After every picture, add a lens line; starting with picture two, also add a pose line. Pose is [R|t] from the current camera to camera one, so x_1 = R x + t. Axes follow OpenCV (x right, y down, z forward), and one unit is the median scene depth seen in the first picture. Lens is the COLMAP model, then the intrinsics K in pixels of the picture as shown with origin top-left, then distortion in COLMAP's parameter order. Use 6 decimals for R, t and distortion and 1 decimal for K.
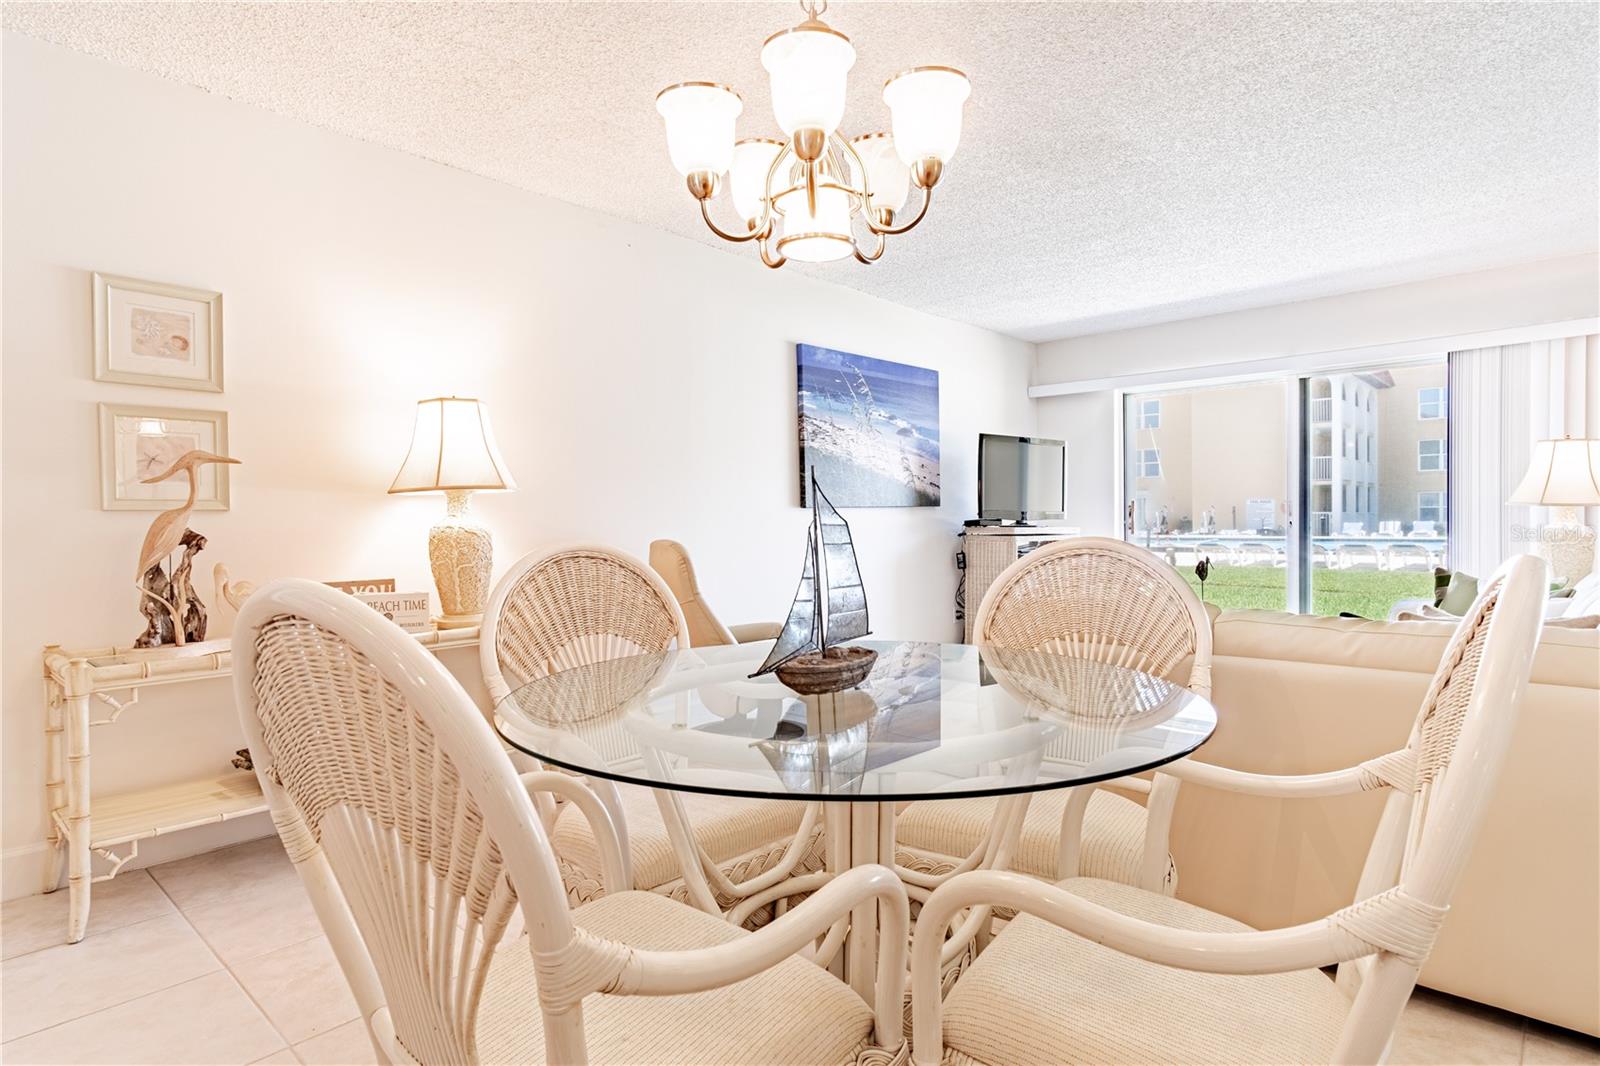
lens RADIAL K [[849.7, 0, 800.0], [0, 849.7, 533.0], [0, 0, 1]] dist [0.006330, 0.000894]
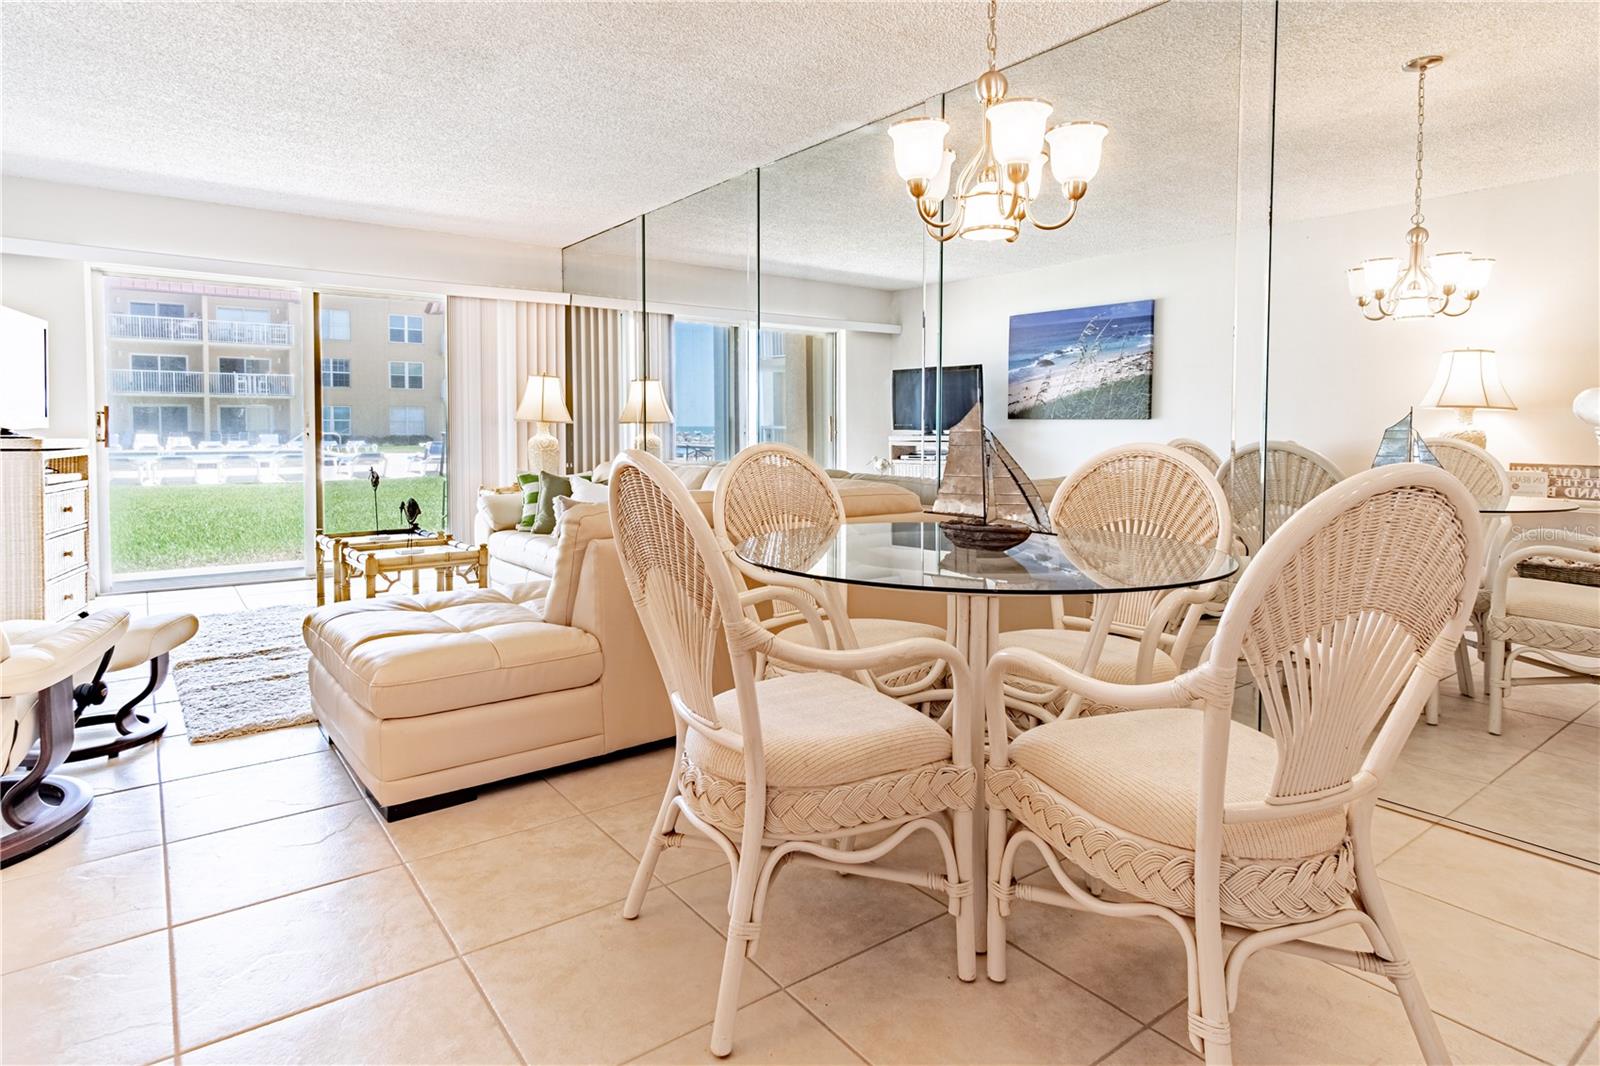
lens RADIAL K [[884.4, 0, 782.3], [0, 884.4, 457.1], [0, 0, 1]] dist [0.010250, 0.000755]
pose [[0.194713, -0.021747, 0.980619, -0.343313], [0.010468, 0.999743, 0.020093, 0.000122], [-0.980804, 0.006353, 0.194890, 0.243944]]
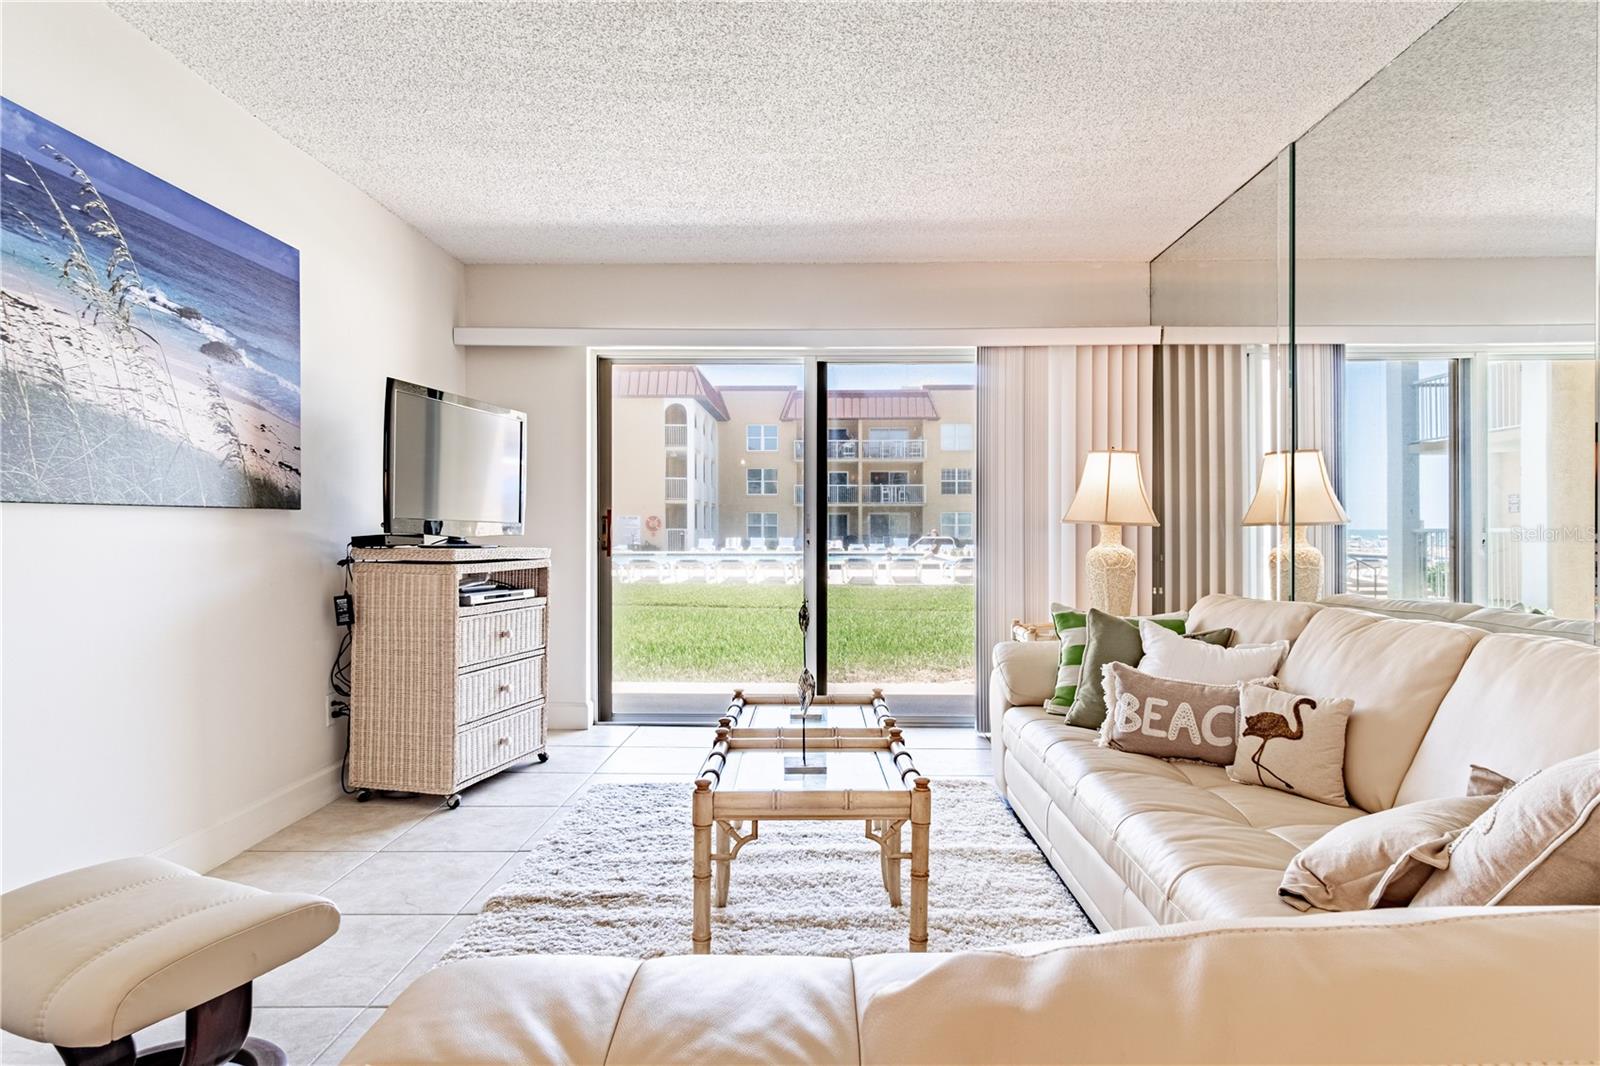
lens RADIAL K [[862.3, 0, 815.0], [0, 862.3, 531.6], [0, 0, 1]] dist [0.007254, 0.000374]
pose [[0.747446, 0.009361, 0.664256, 0.048152], [0.003011, 0.999843, -0.017479, -0.007278], [-0.664315, 0.015065, 0.747301, 0.394242]]
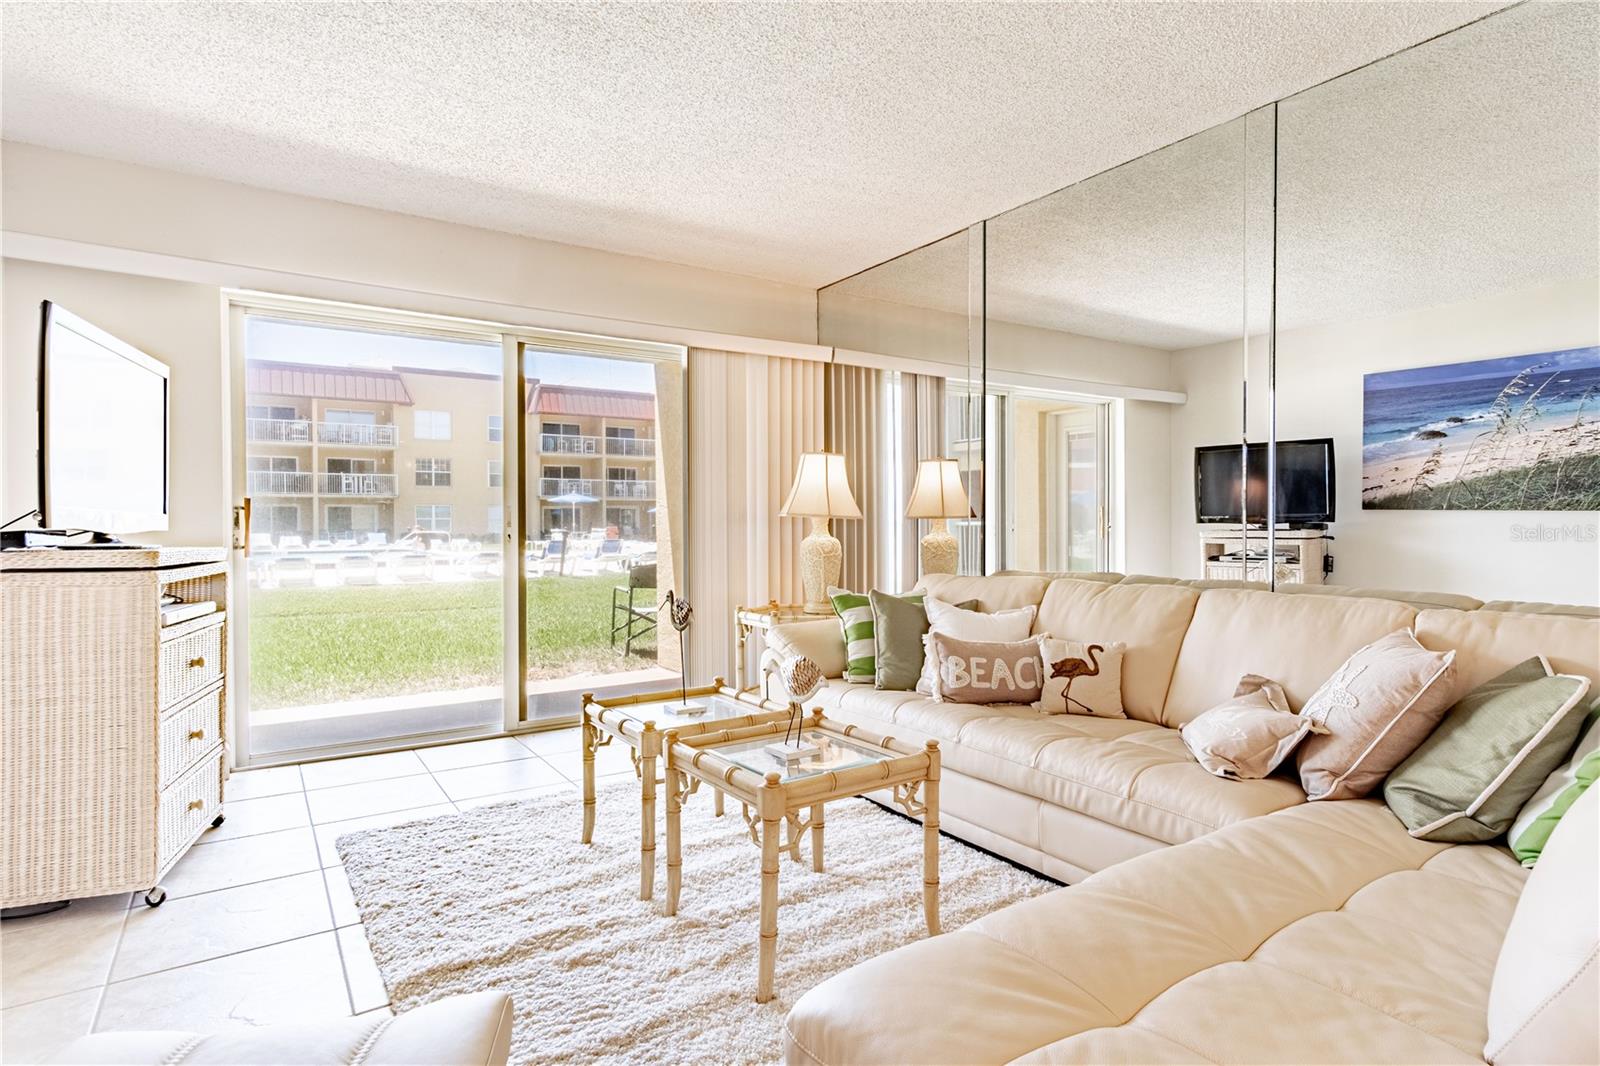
lens RADIAL K [[849.7, 0, 800.0], [0, 849.7, 533.0], [0, 0, 1]] dist [0.006330, 0.000894]
pose [[0.244252, -0.001600, 0.969710, -0.070764], [0.016260, 0.999865, -0.002446, -0.008442], [-0.969575, 0.016365, 0.244245, 0.576960]]
